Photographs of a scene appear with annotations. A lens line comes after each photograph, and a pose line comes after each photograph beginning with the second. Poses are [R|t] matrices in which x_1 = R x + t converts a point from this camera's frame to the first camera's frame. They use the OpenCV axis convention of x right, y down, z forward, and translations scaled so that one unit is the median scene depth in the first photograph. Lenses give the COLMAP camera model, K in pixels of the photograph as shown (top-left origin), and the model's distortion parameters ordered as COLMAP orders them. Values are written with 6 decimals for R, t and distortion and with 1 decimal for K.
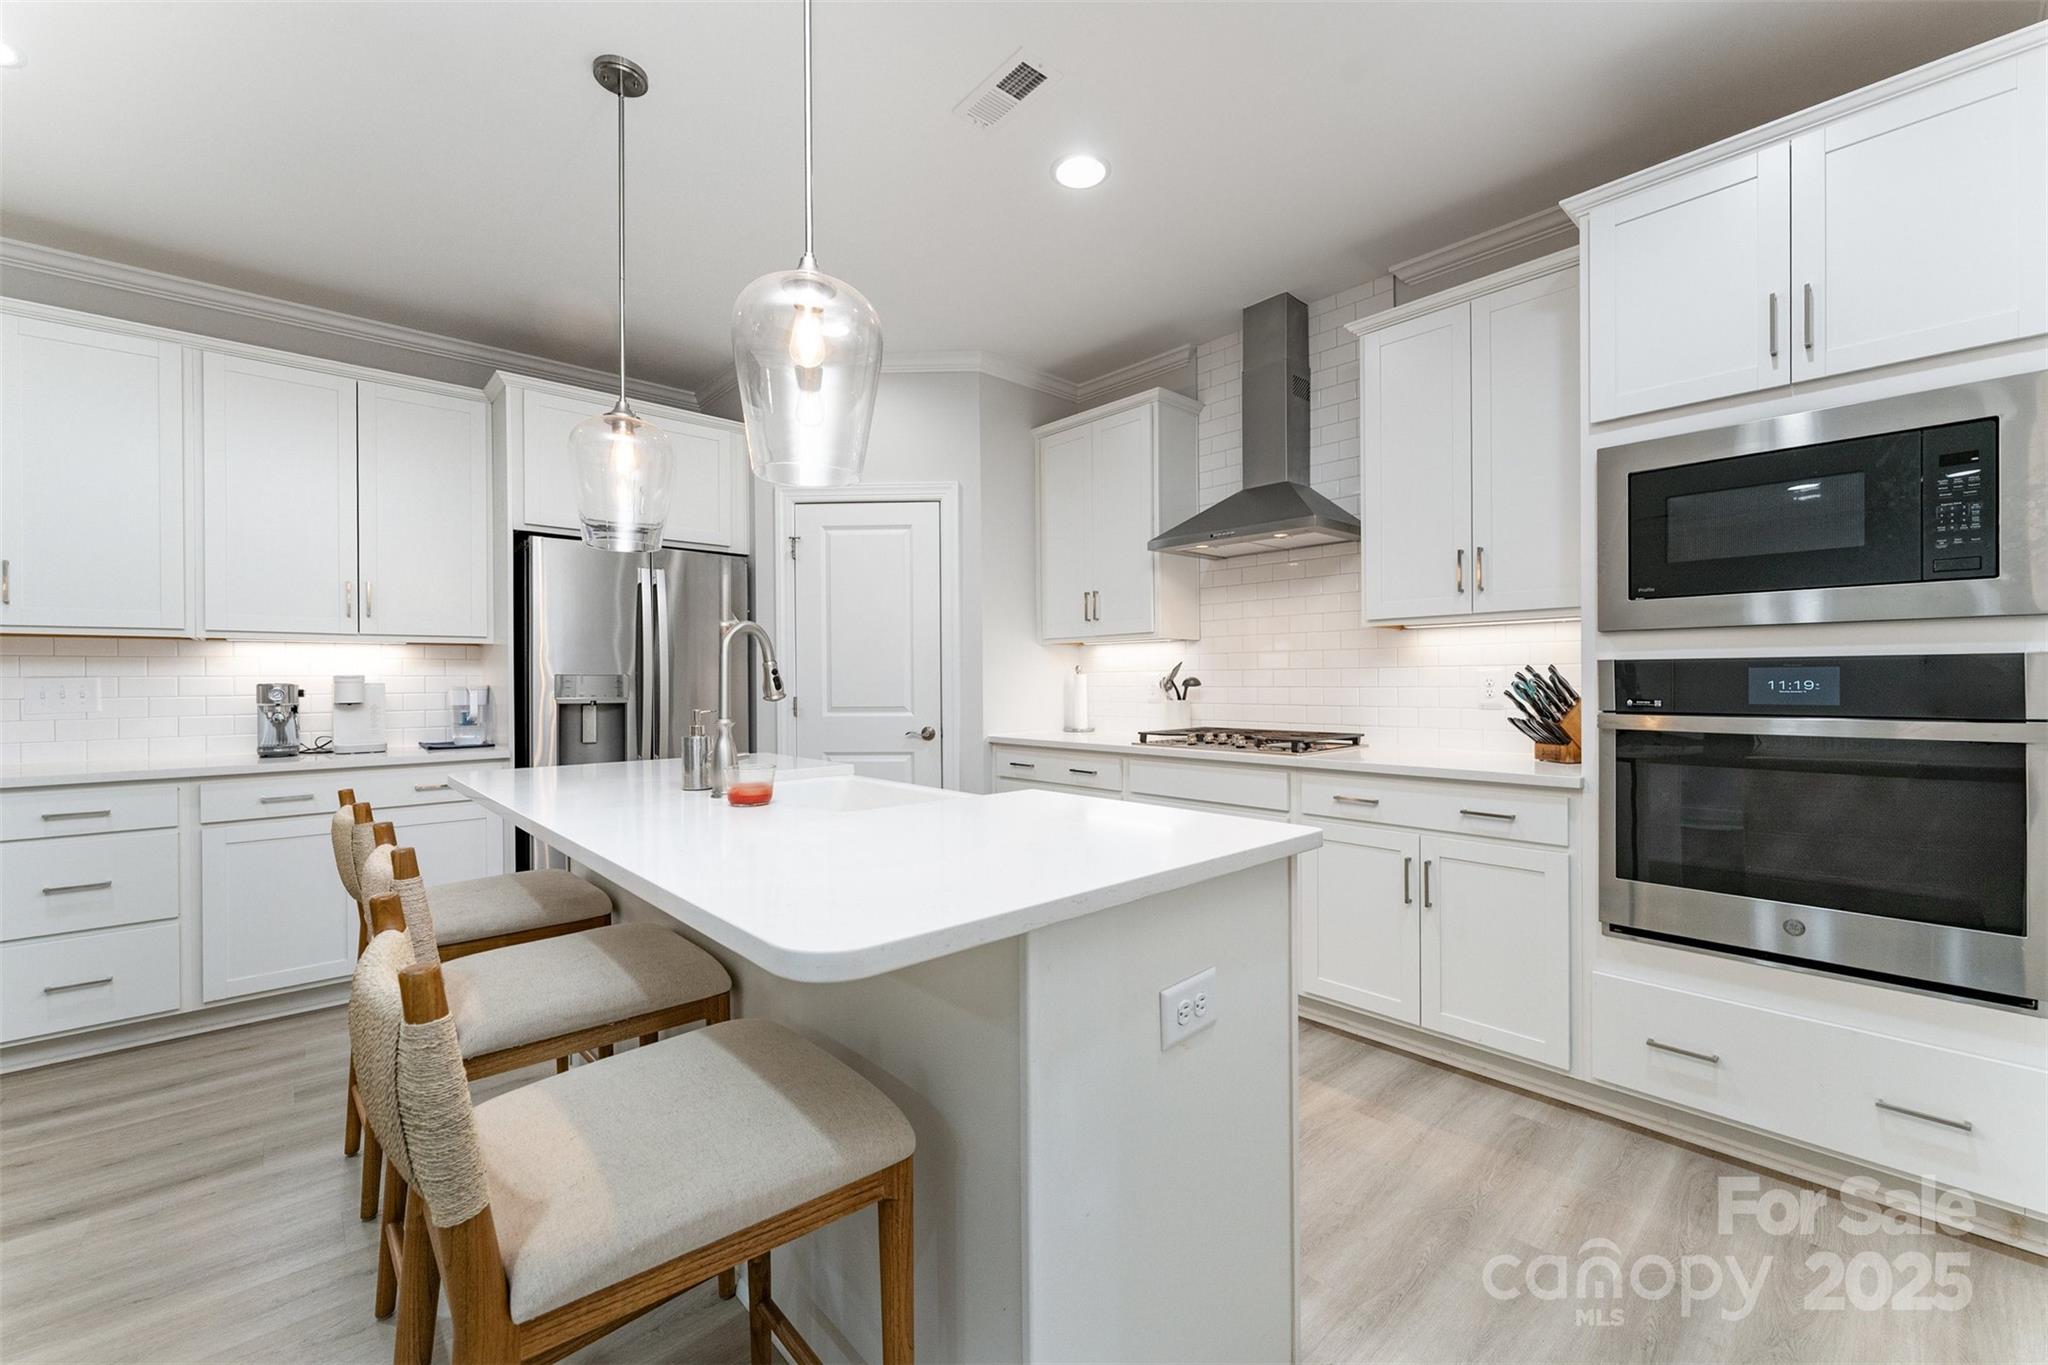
lens RADIAL K [[824.3, 0, 1035.7], [0, 824.3, 682.0], [0, 0, 1]] dist [-0.000589, -0.000061]
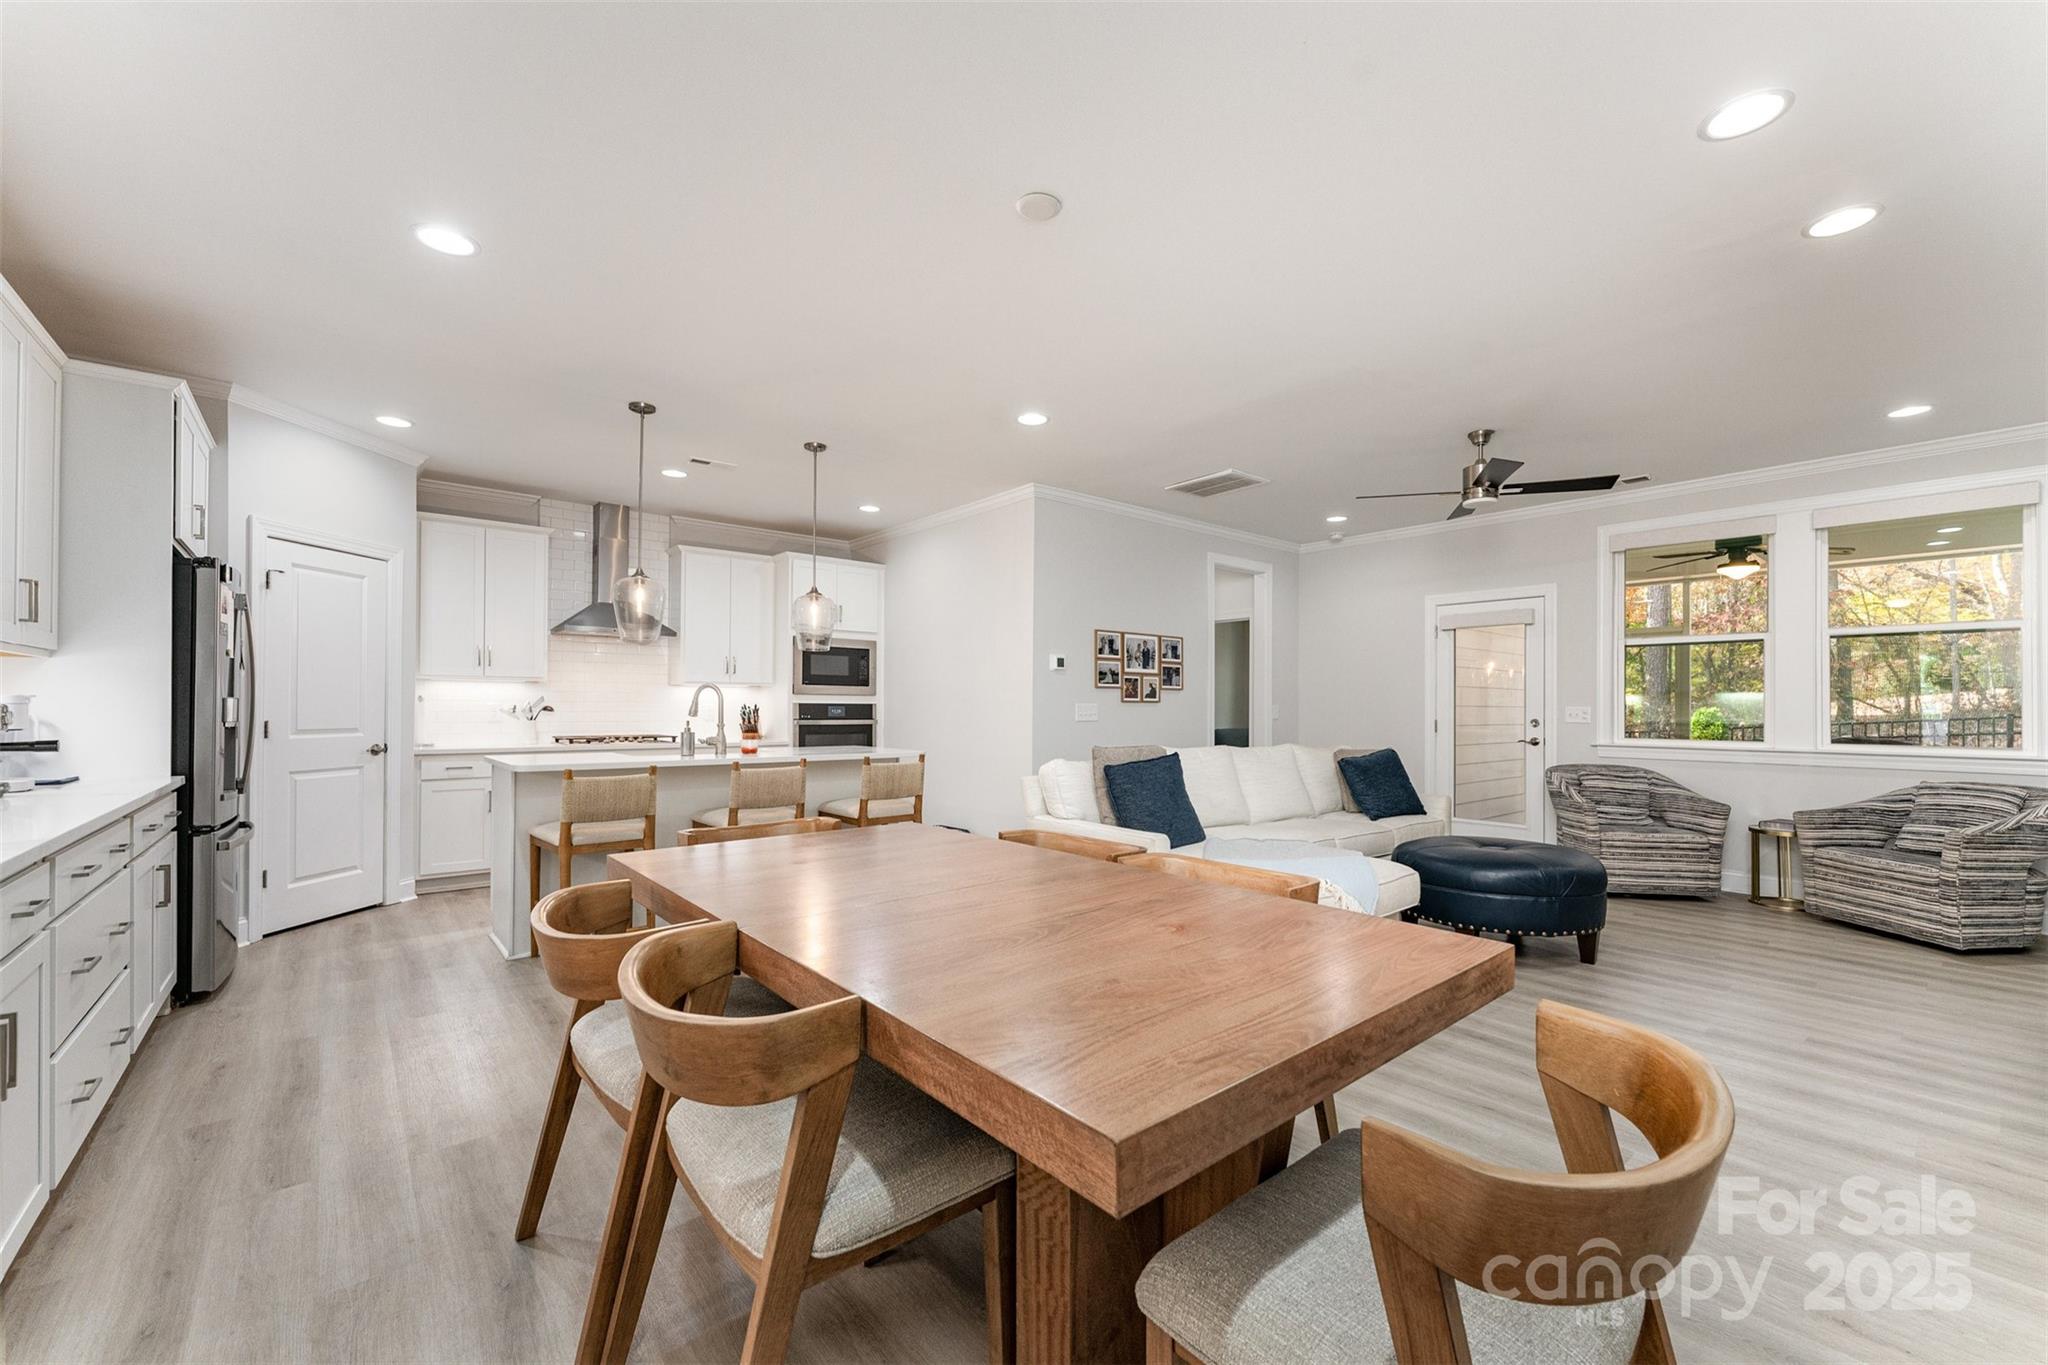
lens RADIAL K [[824.2, 0, 1030.2], [0, 824.2, 701.2], [0, 0, 1]] dist [0.007402, -0.000032]
pose [[0.045494, 0.015302, 0.998847, -1.549606], [-0.002854, 0.999881, -0.015188, 0.007462], [-0.998961, -0.002160, 0.045533, -0.024217]]
